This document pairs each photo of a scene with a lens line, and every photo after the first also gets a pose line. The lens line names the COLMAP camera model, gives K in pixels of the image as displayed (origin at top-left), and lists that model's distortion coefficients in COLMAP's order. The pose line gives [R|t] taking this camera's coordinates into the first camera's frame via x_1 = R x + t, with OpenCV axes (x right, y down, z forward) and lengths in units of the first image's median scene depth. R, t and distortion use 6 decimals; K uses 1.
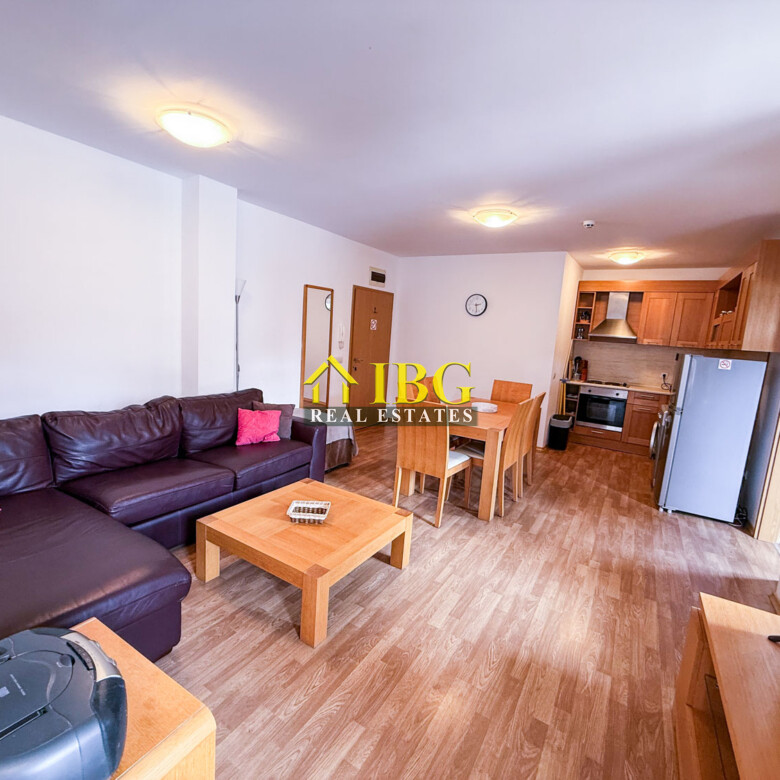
lens RADIAL K [[414.4, 0, 387.5], [0, 414.4, 391.7], [0, 0, 1]] dist [0.002401, -0.001466]
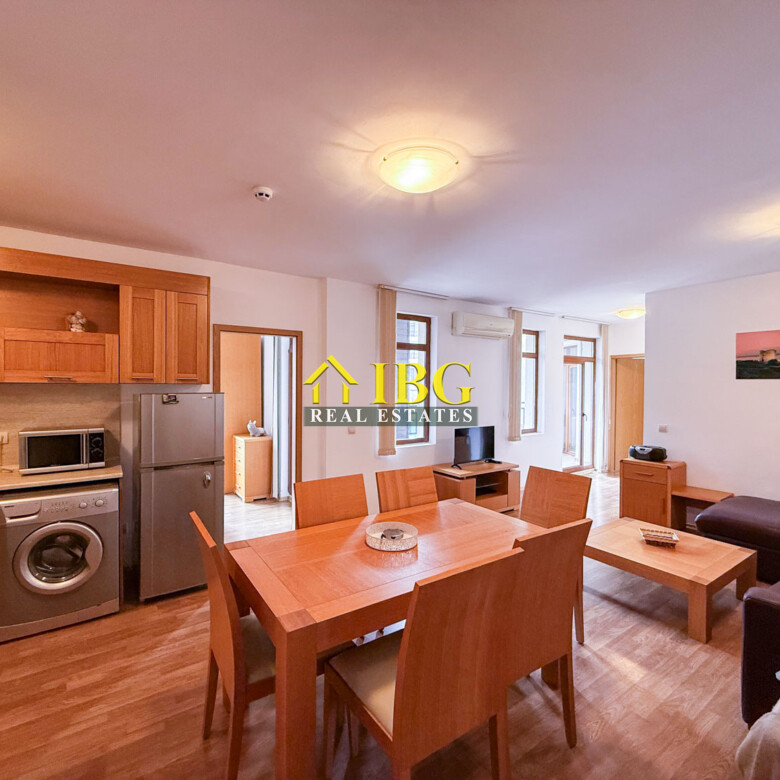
lens RADIAL K [[414.4, 0, 388.7], [0, 414.4, 390.1], [0, 0, 1]] dist [0.002401, -0.001466]
pose [[-0.914097, -0.078963, 0.397734, 0.066445], [-0.007368, 0.983929, 0.178407, -0.260747], [-0.405429, 0.160151, -0.899988, 1.688827]]
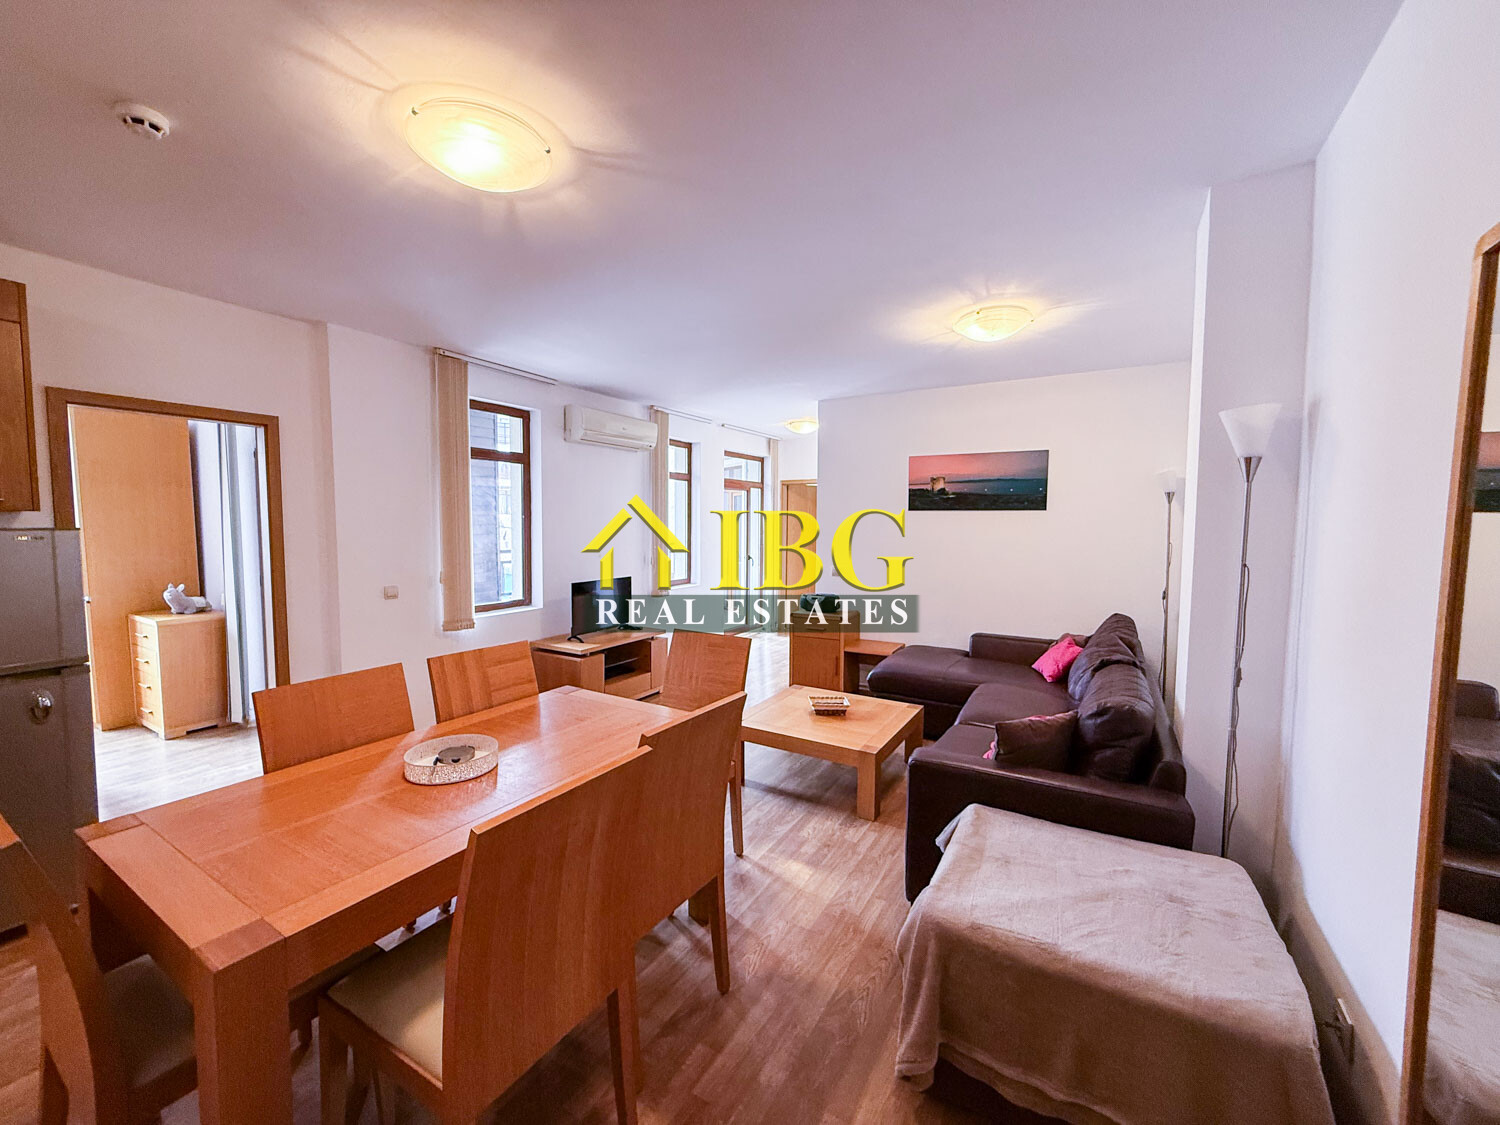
lens RADIAL K [[596.9, 0, 747.4], [0, 596.9, 562.6], [0, 0, 1]] dist [0.002090, -0.000822]
pose [[-0.997025, -0.073495, -0.023220, 0.049561], [-0.076785, 0.973243, 0.216570, -0.249816], [0.006682, 0.217709, -0.975991, 1.661980]]
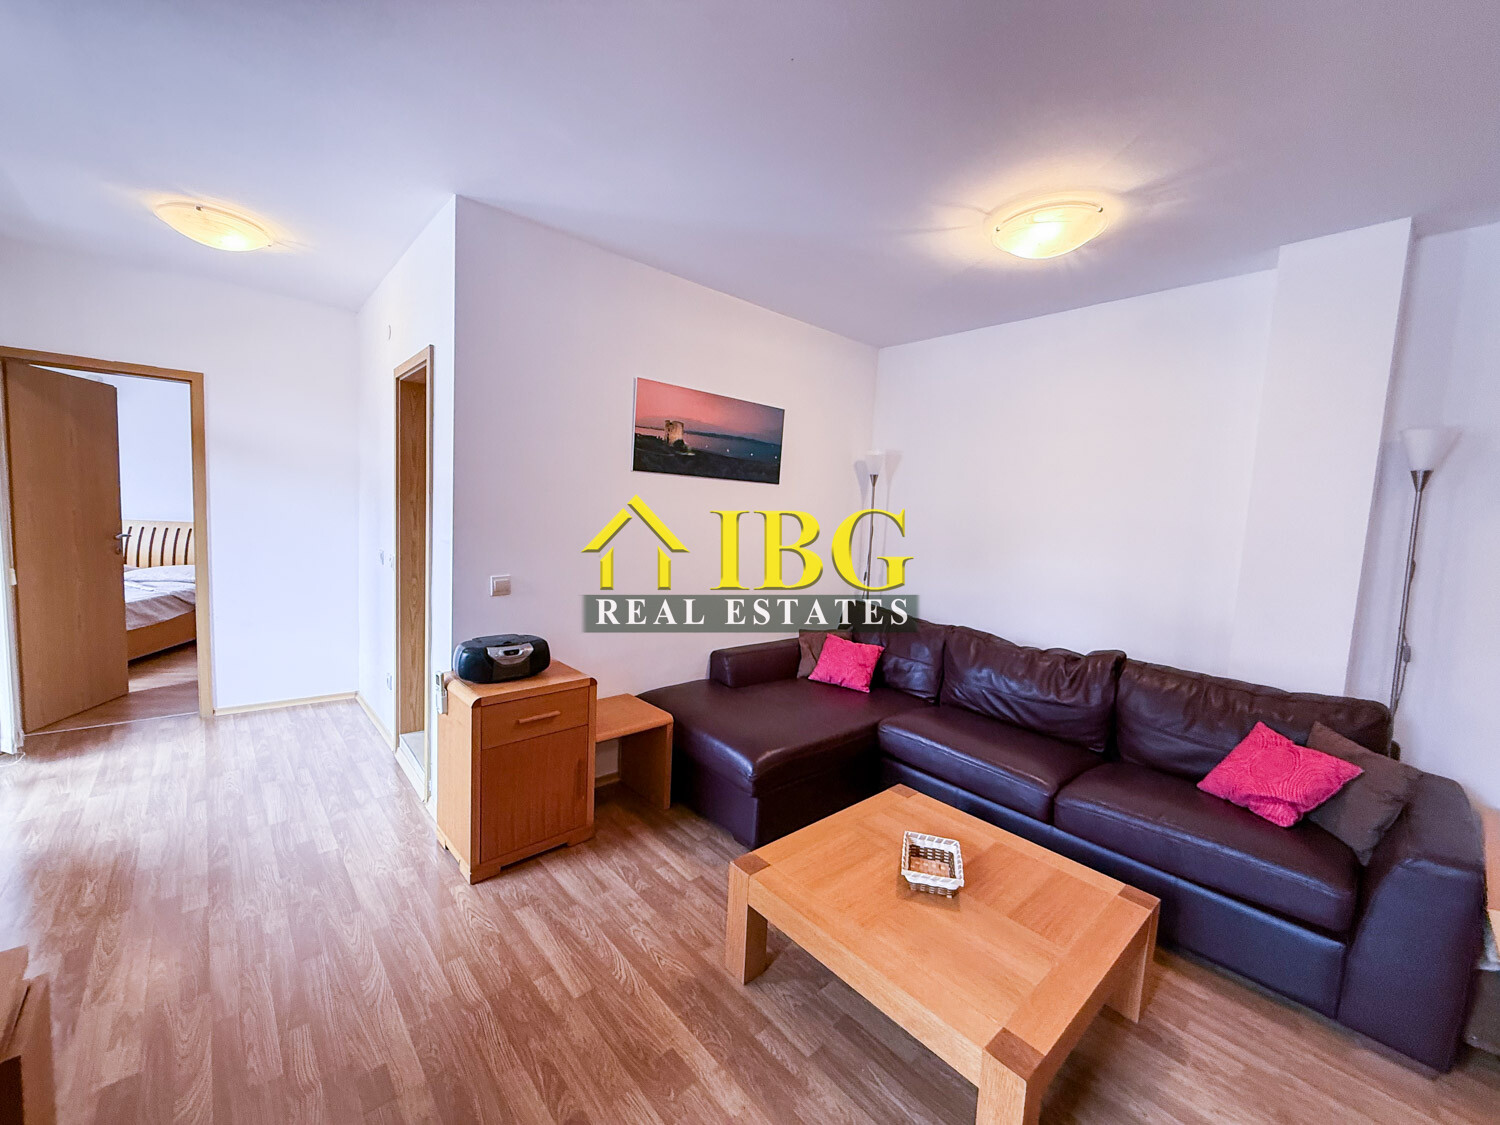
lens RADIAL K [[596.9, 0, 748.2], [0, 596.9, 563.1], [0, 0, 1]] dist [0.002090, -0.000822]
pose [[-0.275089, 0.005469, -0.961403, 0.411319], [-0.213951, 0.974560, 0.066763, -0.052095], [0.937310, 0.224059, -0.266921, 0.635388]]
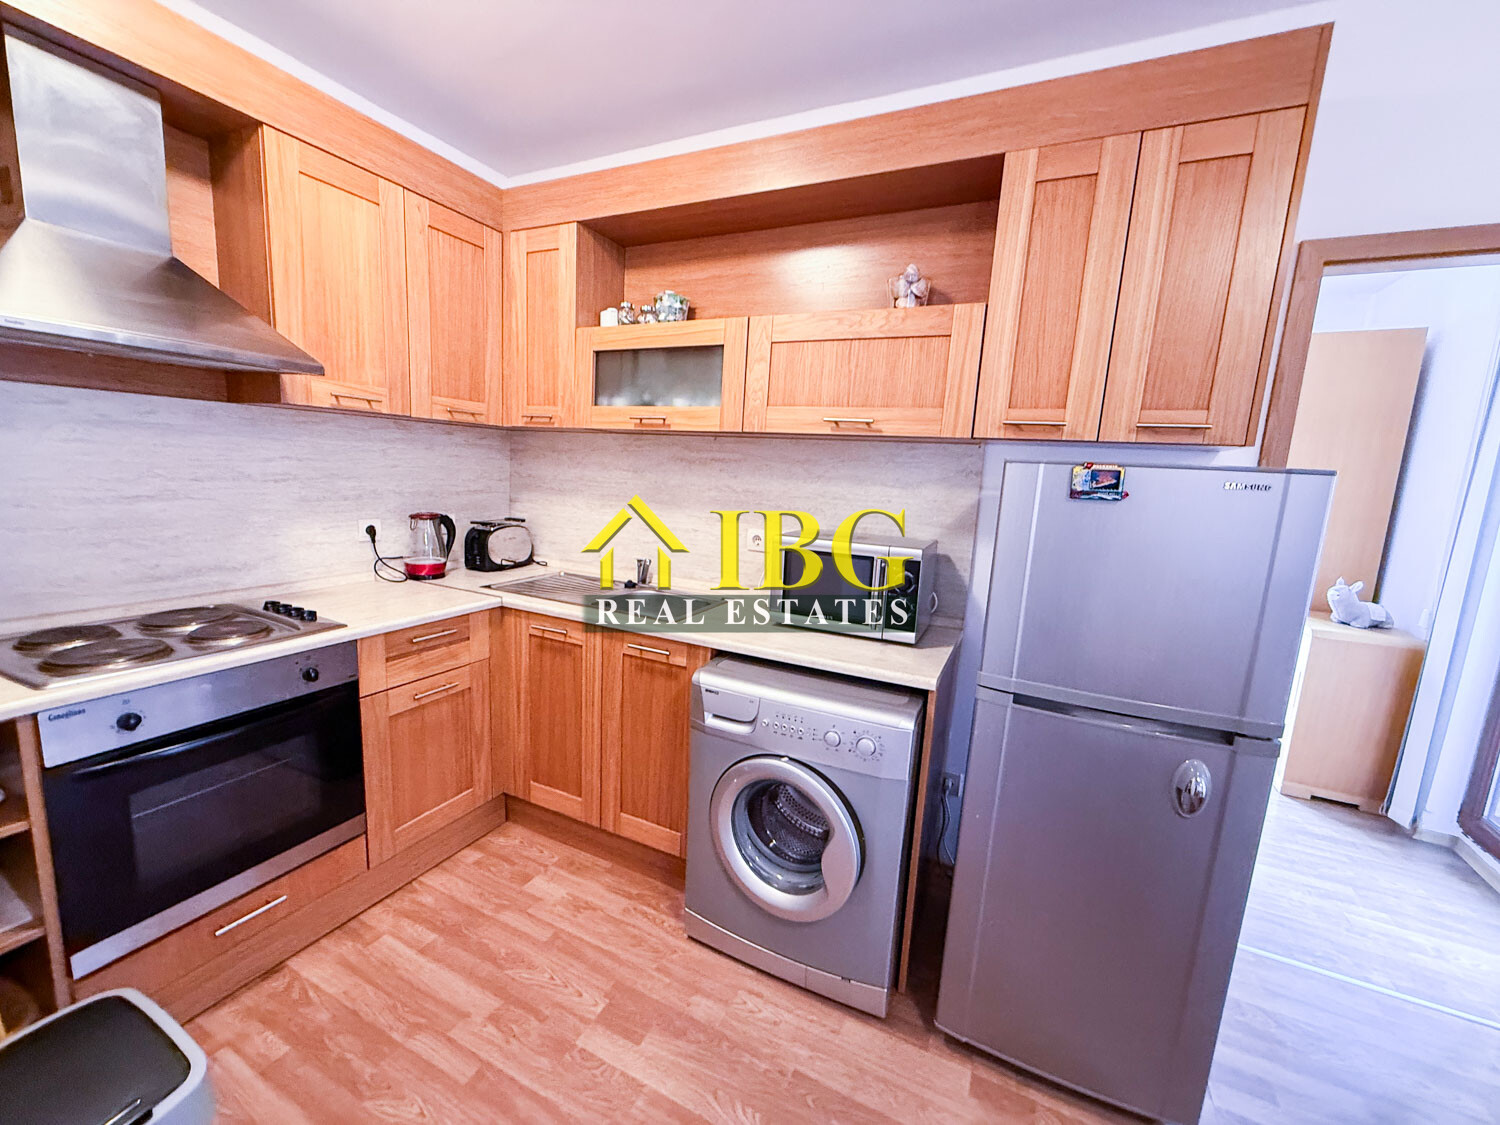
lens RADIAL K [[596.9, 0, 745.4], [0, 596.9, 560.9], [0, 0, 1]] dist [0.002090, -0.000822]
pose [[-0.099221, -0.227542, 0.968700, 0.468492], [0.090878, 0.967363, 0.236536, -0.149108], [-0.990907, 0.111503, -0.075305, 1.356756]]
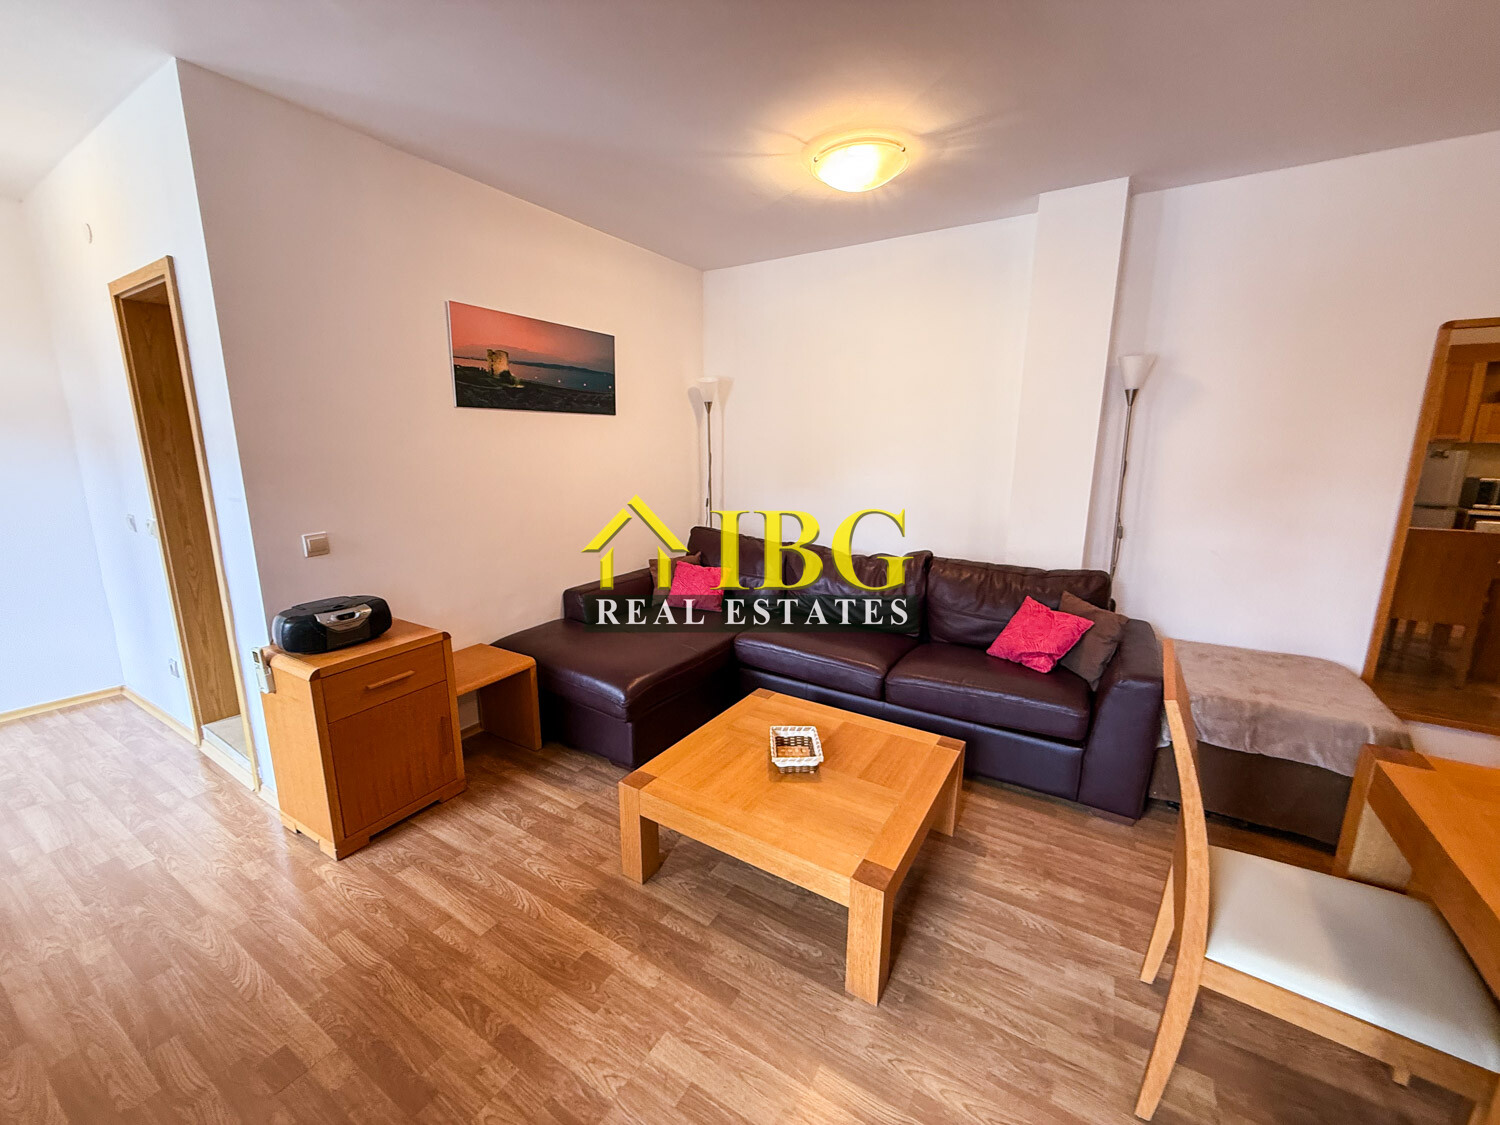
lens RADIAL K [[596.9, 0, 747.4], [0, 596.9, 562.2], [0, 0, 1]] dist [0.002090, -0.000822]
pose [[0.004250, 0.136021, -0.990697, 0.441183], [-0.157818, 0.978381, 0.133653, -0.053849], [0.987459, 0.155782, 0.025624, 0.611862]]
